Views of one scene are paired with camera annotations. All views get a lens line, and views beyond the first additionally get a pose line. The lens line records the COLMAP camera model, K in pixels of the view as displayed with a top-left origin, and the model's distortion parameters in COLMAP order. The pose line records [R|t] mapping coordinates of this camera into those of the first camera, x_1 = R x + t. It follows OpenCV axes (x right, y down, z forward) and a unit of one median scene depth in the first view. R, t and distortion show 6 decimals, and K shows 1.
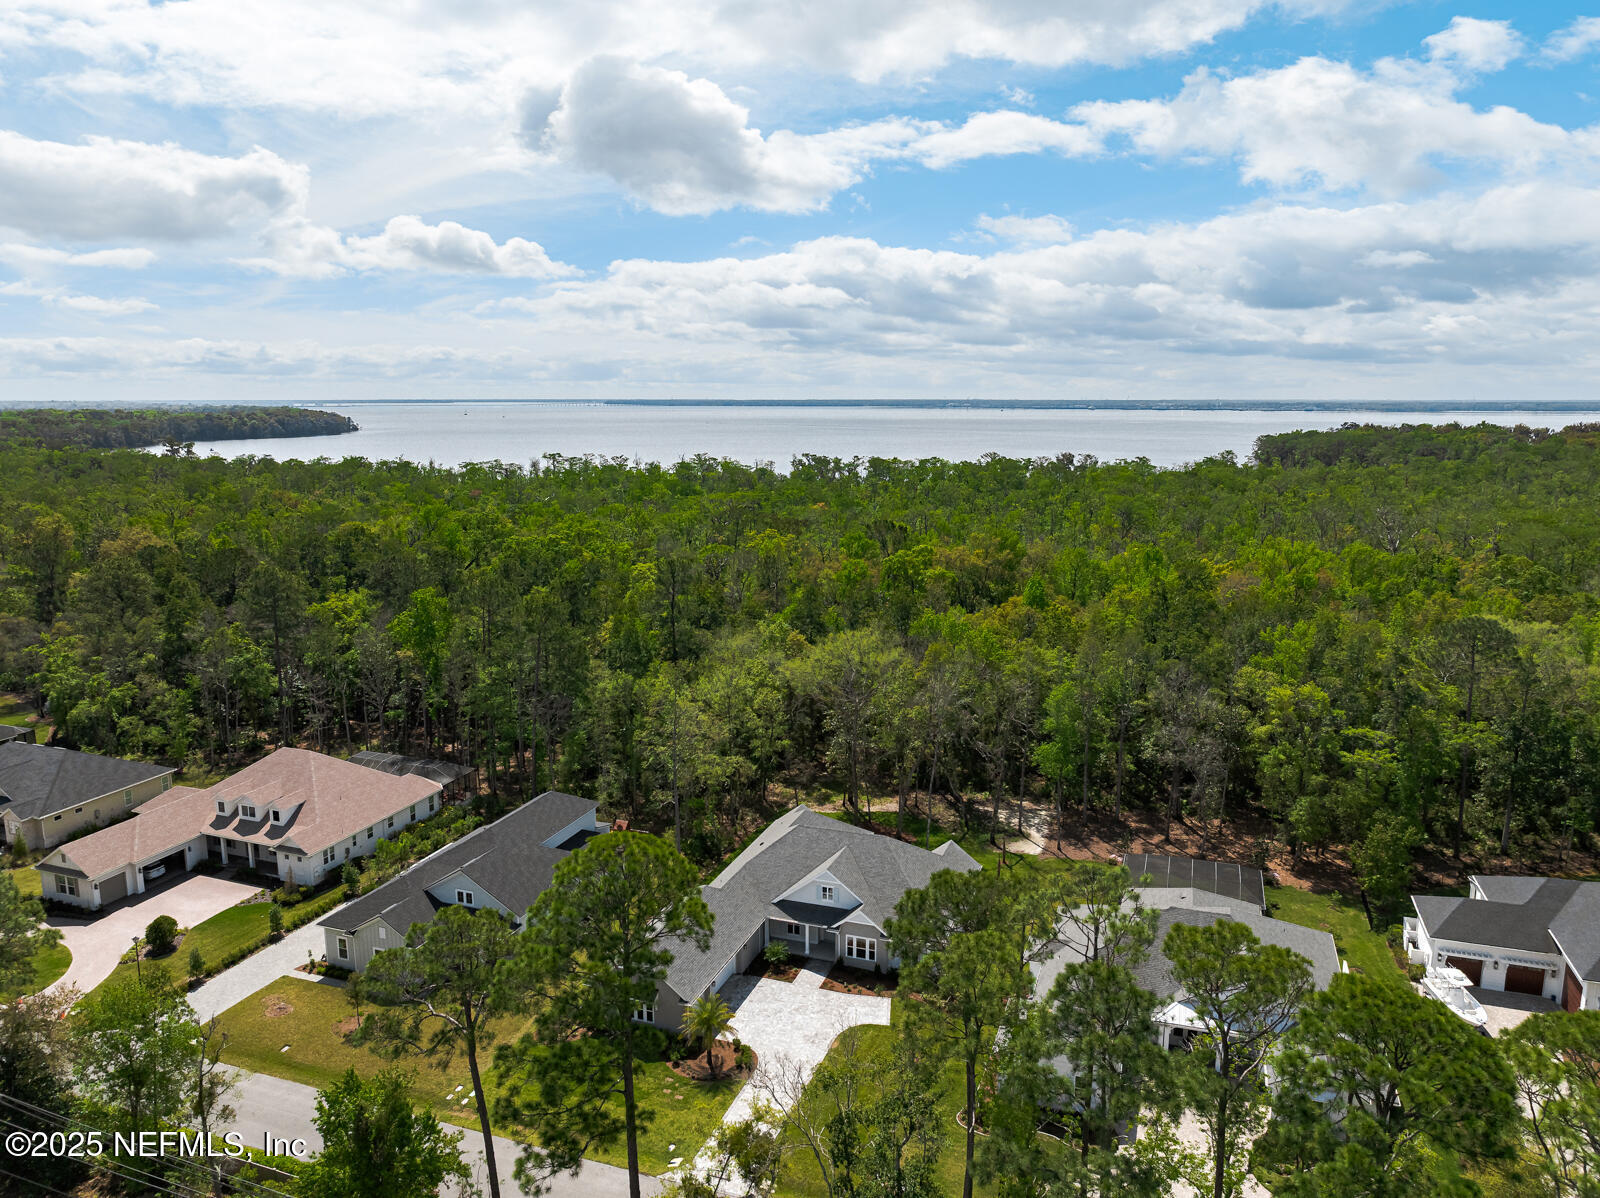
lens RADIAL K [[1121.5, 0, 805.3], [0, 1121.5, 592.8], [0, 0, 1]] dist [-0.033118, 0.018700]
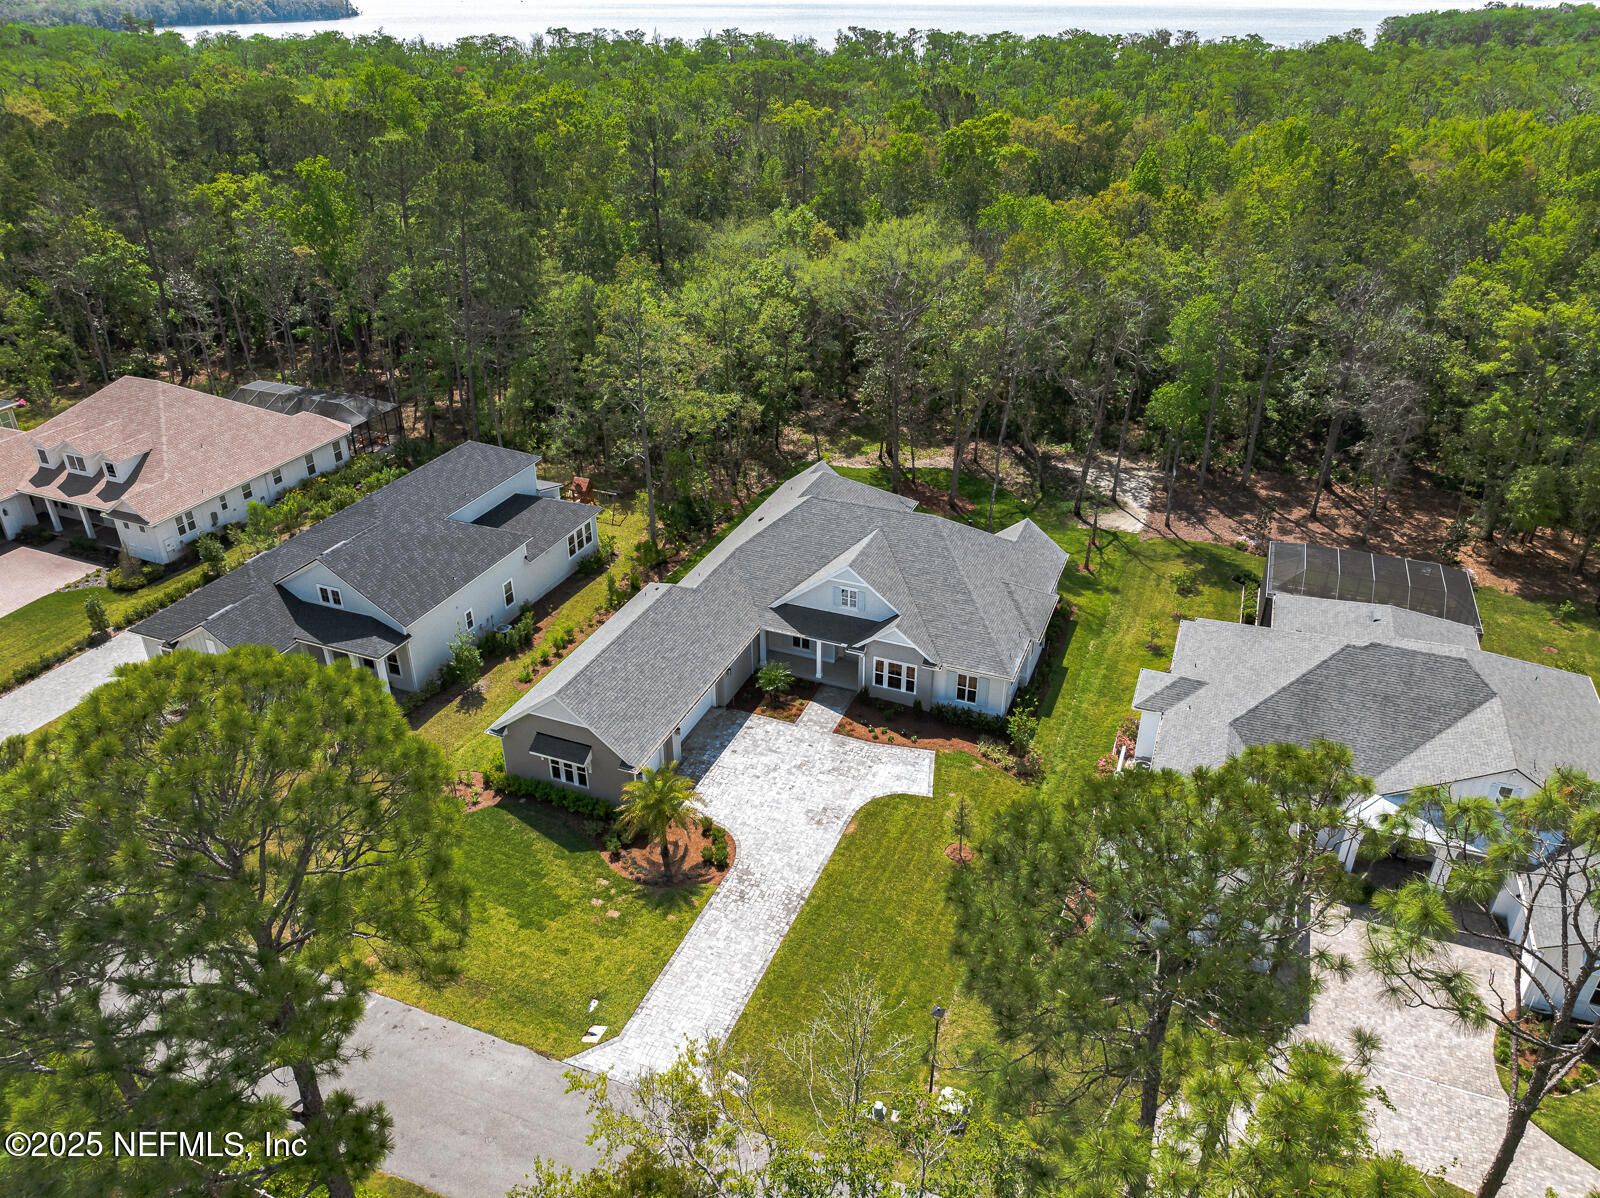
lens RADIAL K [[1121.5, 0, 805.3], [0, 1121.5, 592.8], [0, 0, 1]] dist [-0.033118, 0.018700]
pose [[0.999149, 0.020326, -0.035902, 0.014319], [-0.007595, 0.945961, 0.324192, 0.032826], [0.040551, -0.323644, 0.945310, 0.277139]]
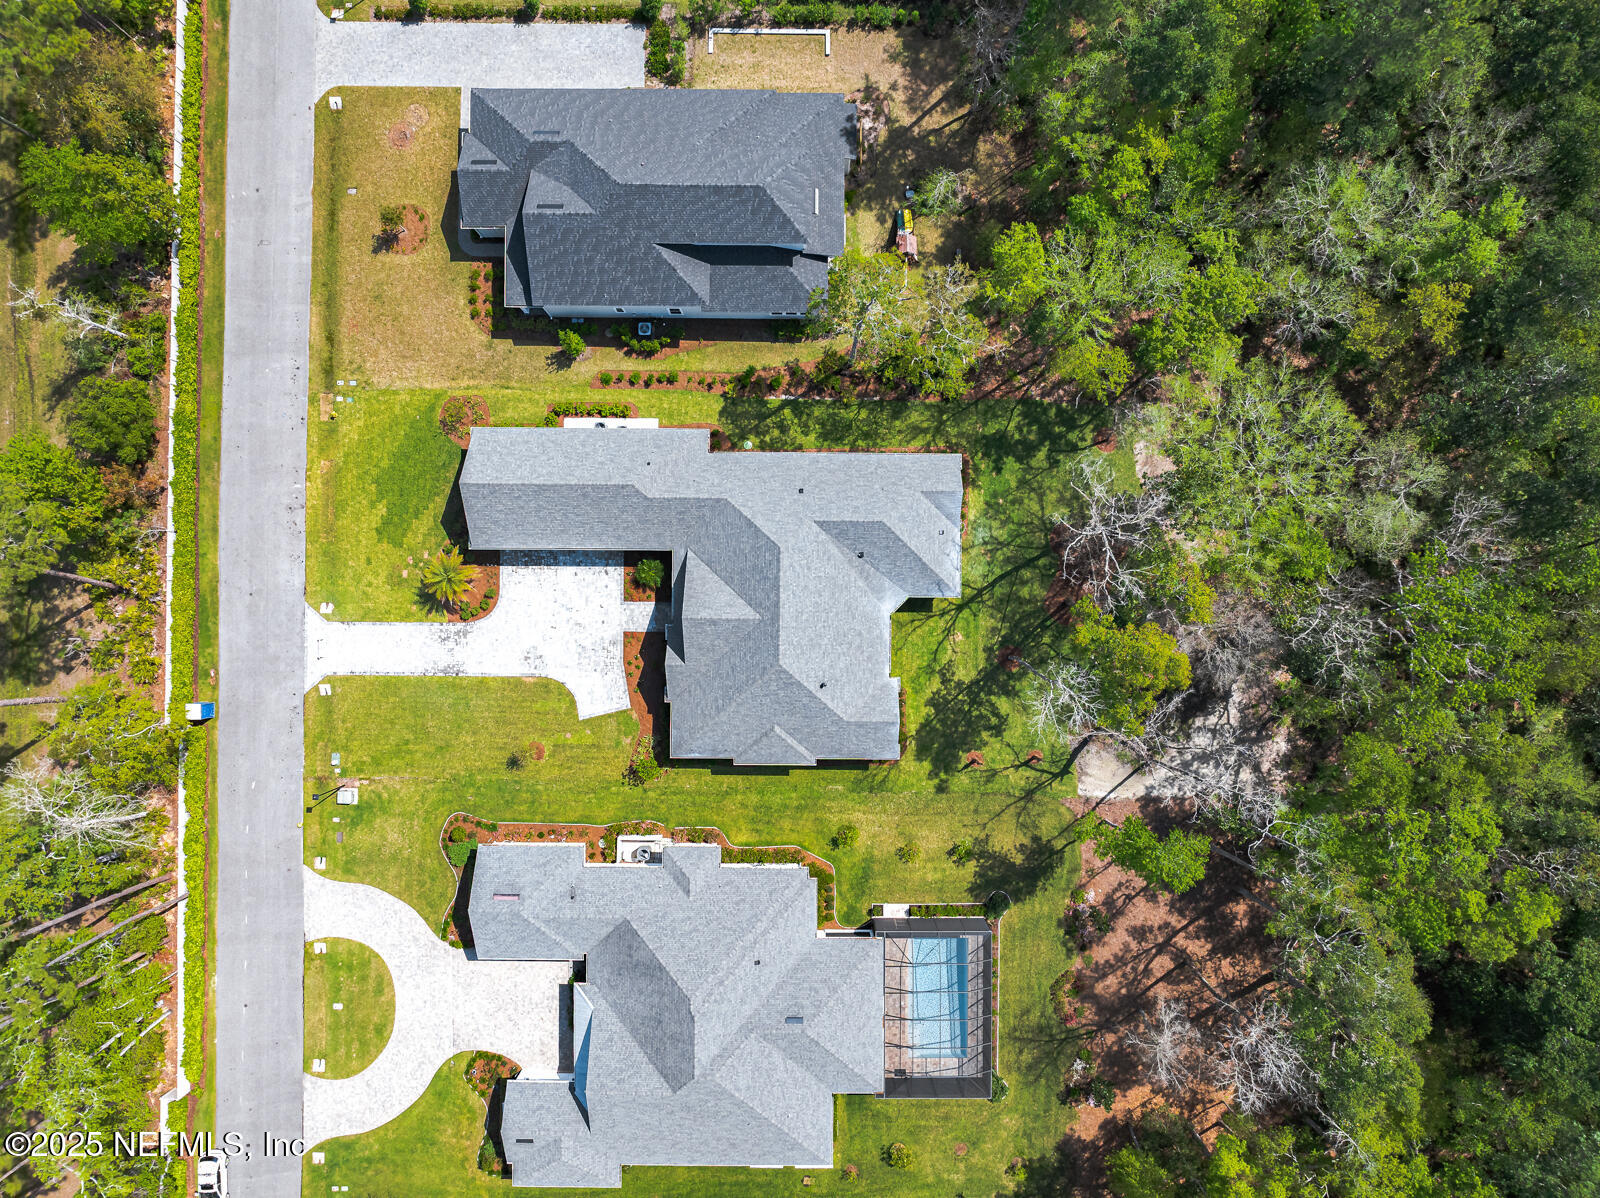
lens RADIAL K [[1121.5, 0, 805.3], [0, 1121.5, 592.8], [0, 0, 1]] dist [-0.033118, 0.018700]
pose [[0.328026, 0.944620, -0.009634, 0.031258], [-0.170658, 0.069287, 0.982891, -0.467978], [0.929126, -0.320770, 0.183935, 0.746691]]
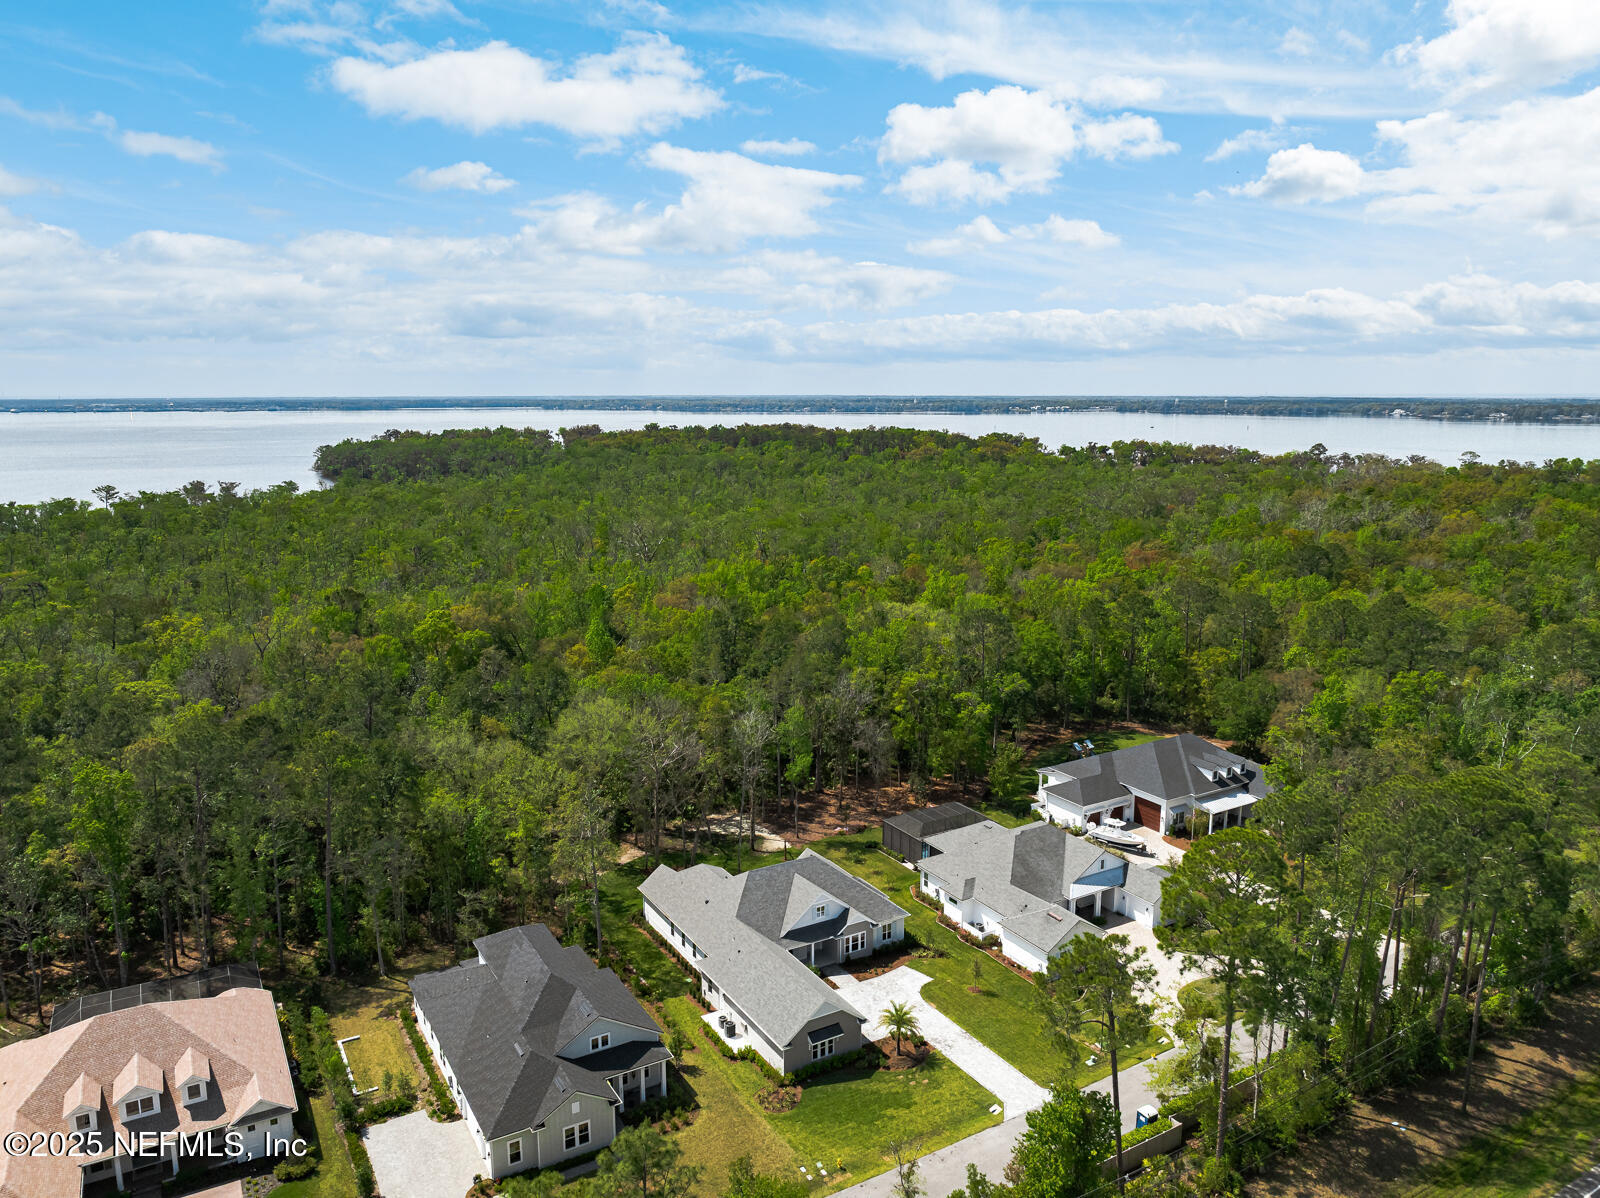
lens RADIAL K [[1121.5, 0, 805.3], [0, 1121.5, 592.8], [0, 0, 1]] dist [-0.033118, 0.018700]
pose [[0.641236, -0.132932, 0.755741, -0.695087], [0.131251, 0.989367, 0.062662, -0.123558], [-0.756035, 0.059011, 0.651865, 0.158379]]
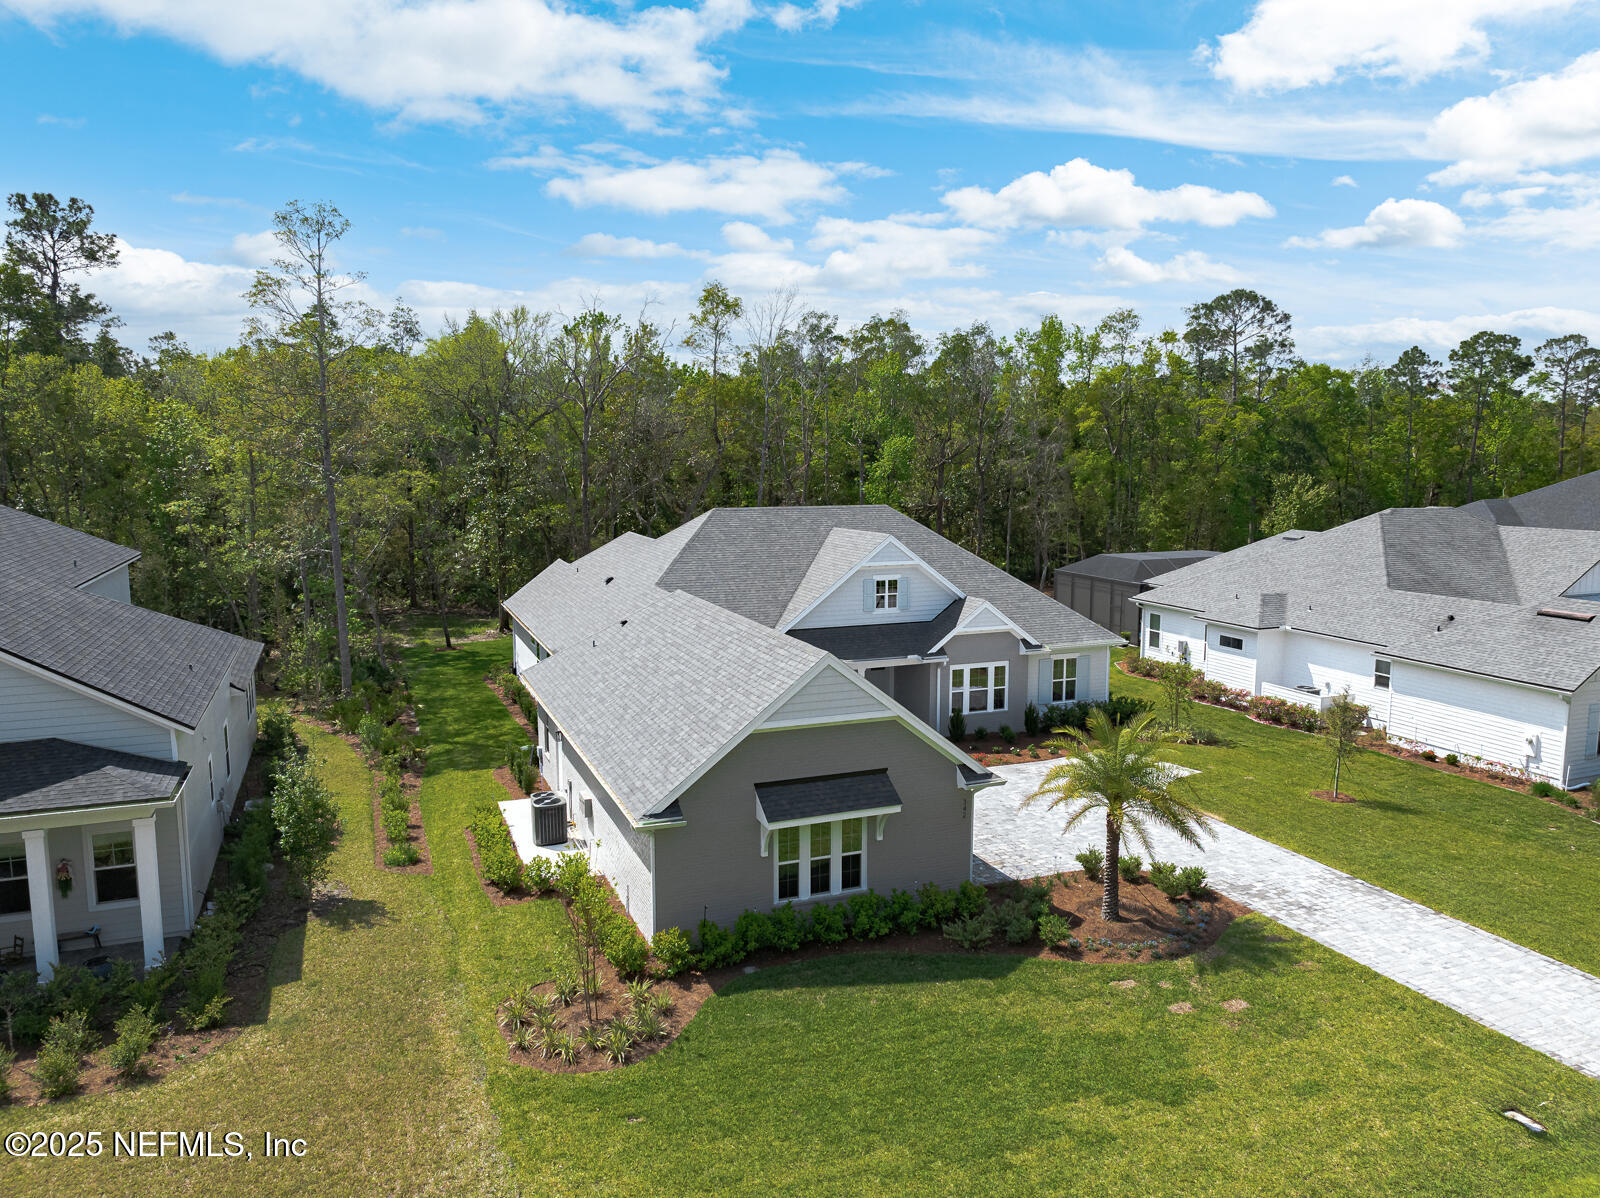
lens RADIAL K [[1121.5, 0, 805.3], [0, 1121.5, 592.8], [0, 0, 1]] dist [-0.033118, 0.018700]
pose [[0.748353, -0.082325, 0.658172, -0.246827], [0.111589, 0.993751, -0.002579, 0.213060], [-0.653847, 0.075375, 0.752863, 0.542369]]
